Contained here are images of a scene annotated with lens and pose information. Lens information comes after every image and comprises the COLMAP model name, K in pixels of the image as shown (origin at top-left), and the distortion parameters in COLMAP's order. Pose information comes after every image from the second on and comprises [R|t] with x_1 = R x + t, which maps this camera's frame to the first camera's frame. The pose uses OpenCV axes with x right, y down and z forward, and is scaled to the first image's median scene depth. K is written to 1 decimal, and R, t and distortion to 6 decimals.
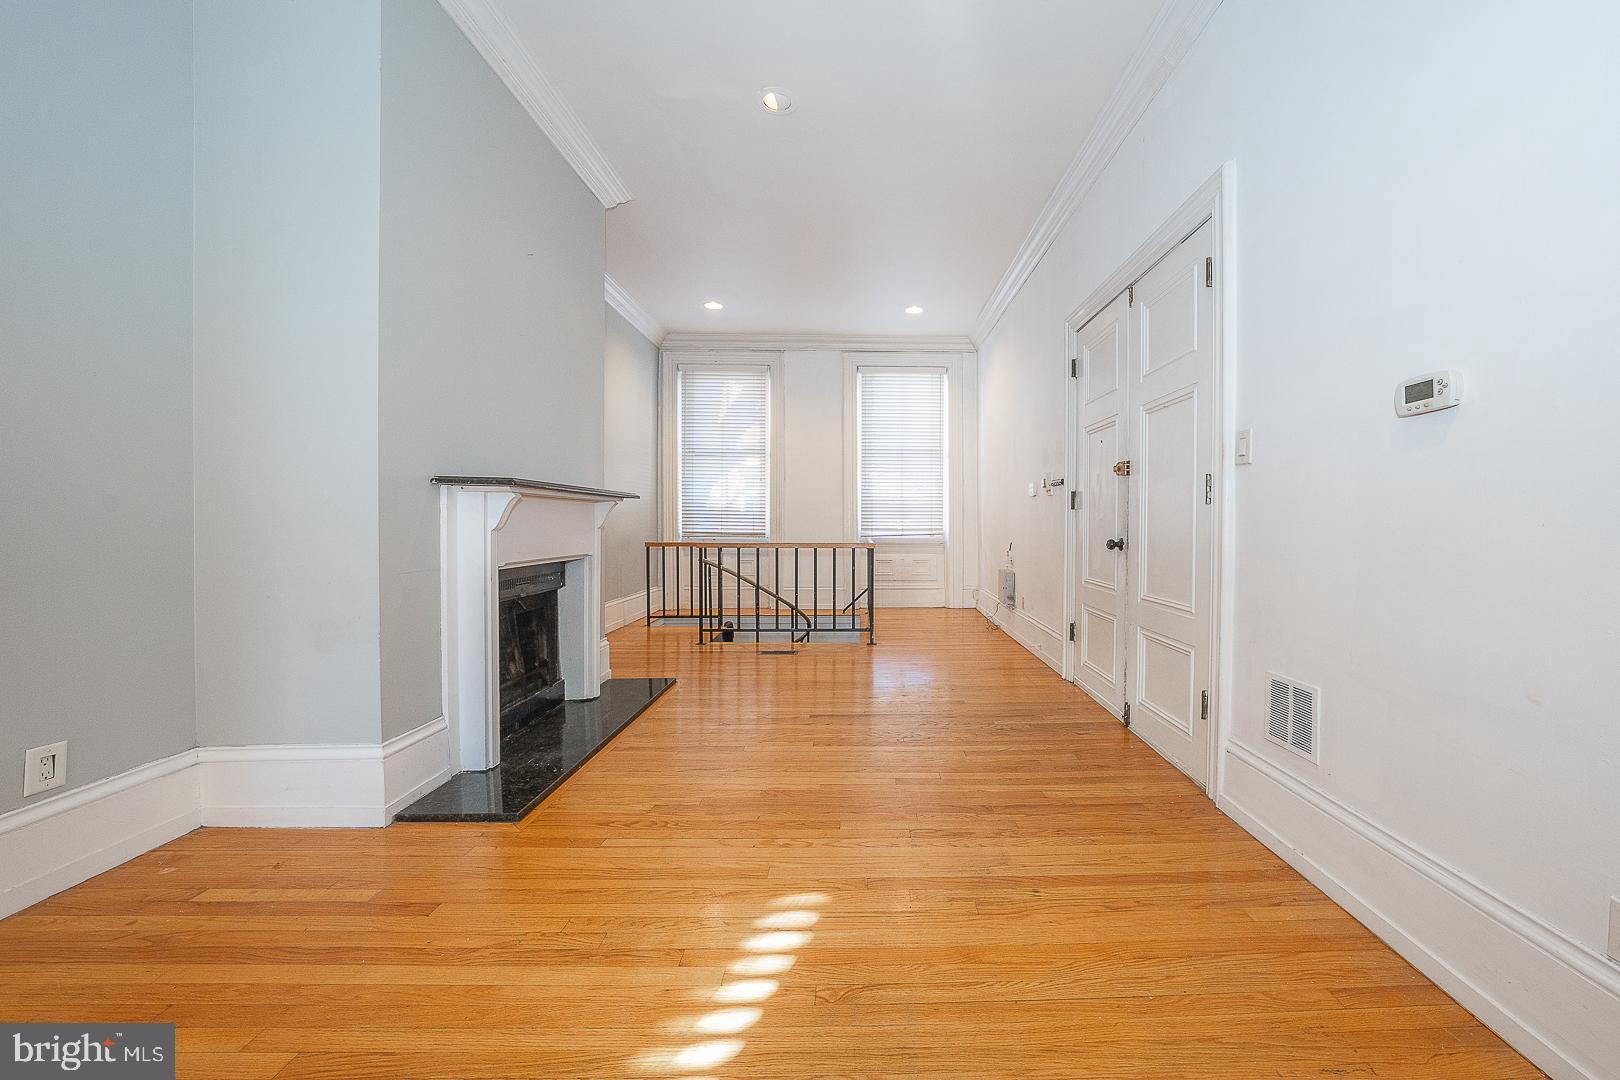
lens RADIAL K [[557.7, 0, 810.0], [0, 557.7, 540.0], [0, 0, 1]] dist [-0.032407, 0.007034]
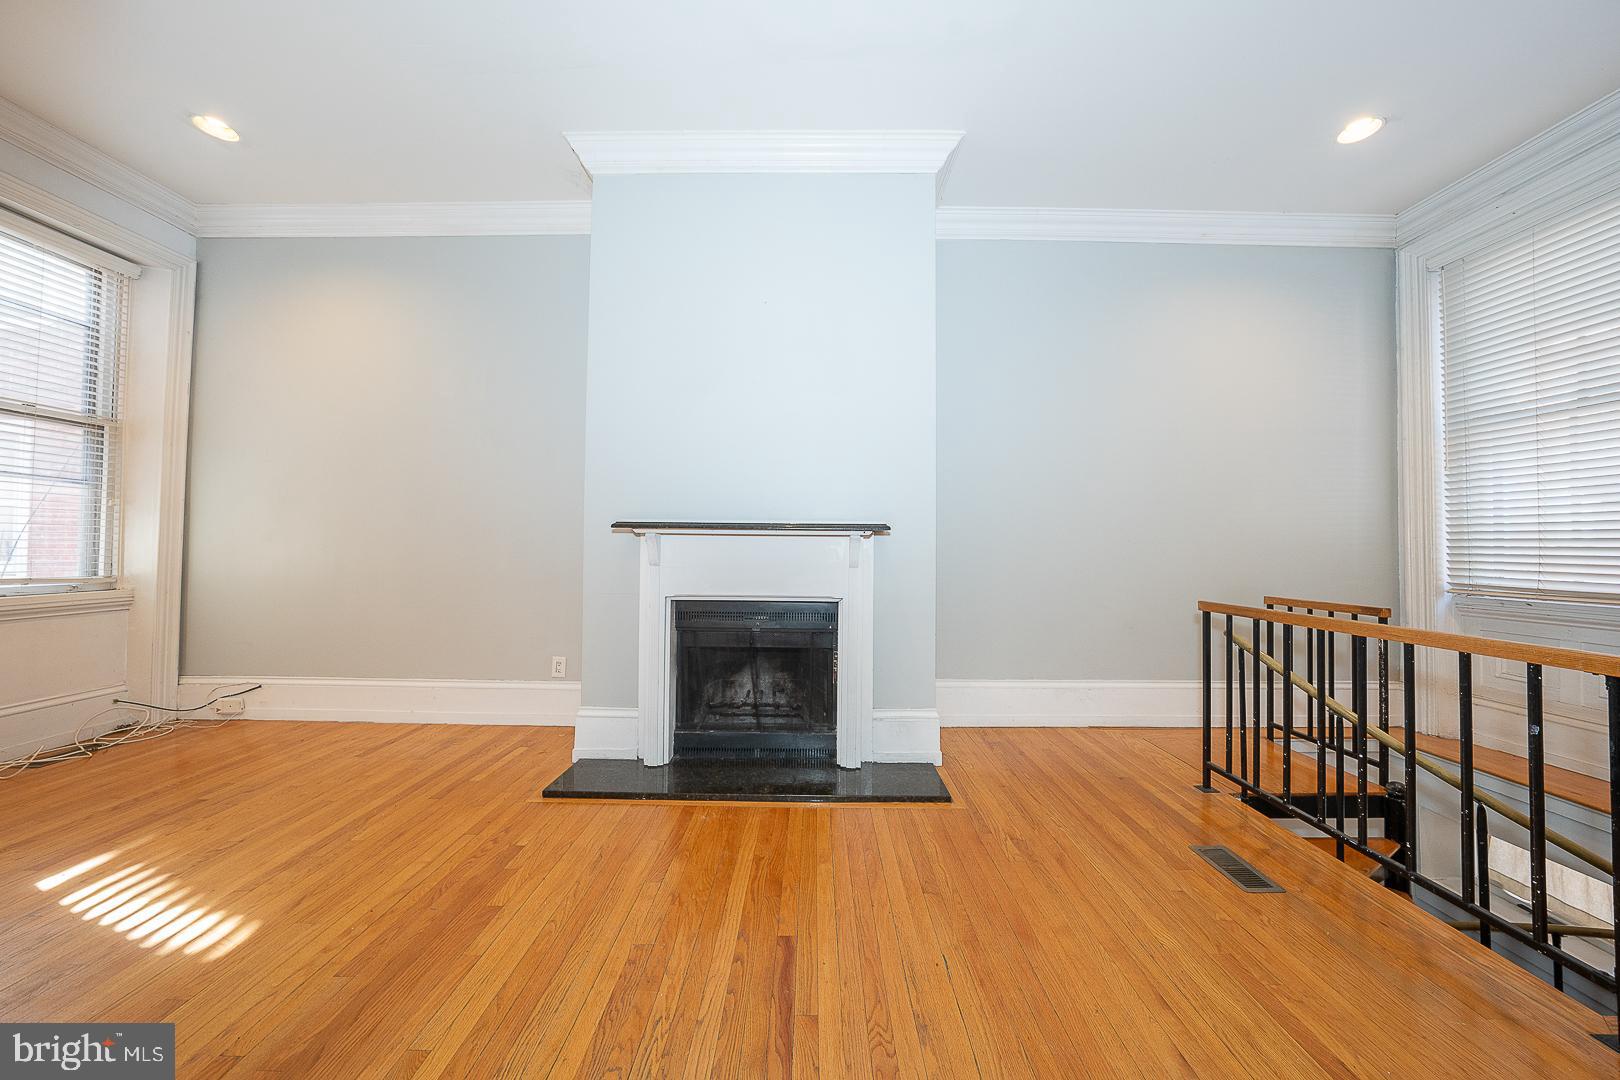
lens RADIAL K [[557.7, 0, 810.0], [0, 557.7, 540.0], [0, 0, 1]] dist [-0.032407, 0.007034]
pose [[0.094838, -0.009320, -0.995449, 0.493159], [-0.034986, 0.999307, -0.012690, -0.058764], [0.994878, 0.036030, 0.094446, 0.872897]]
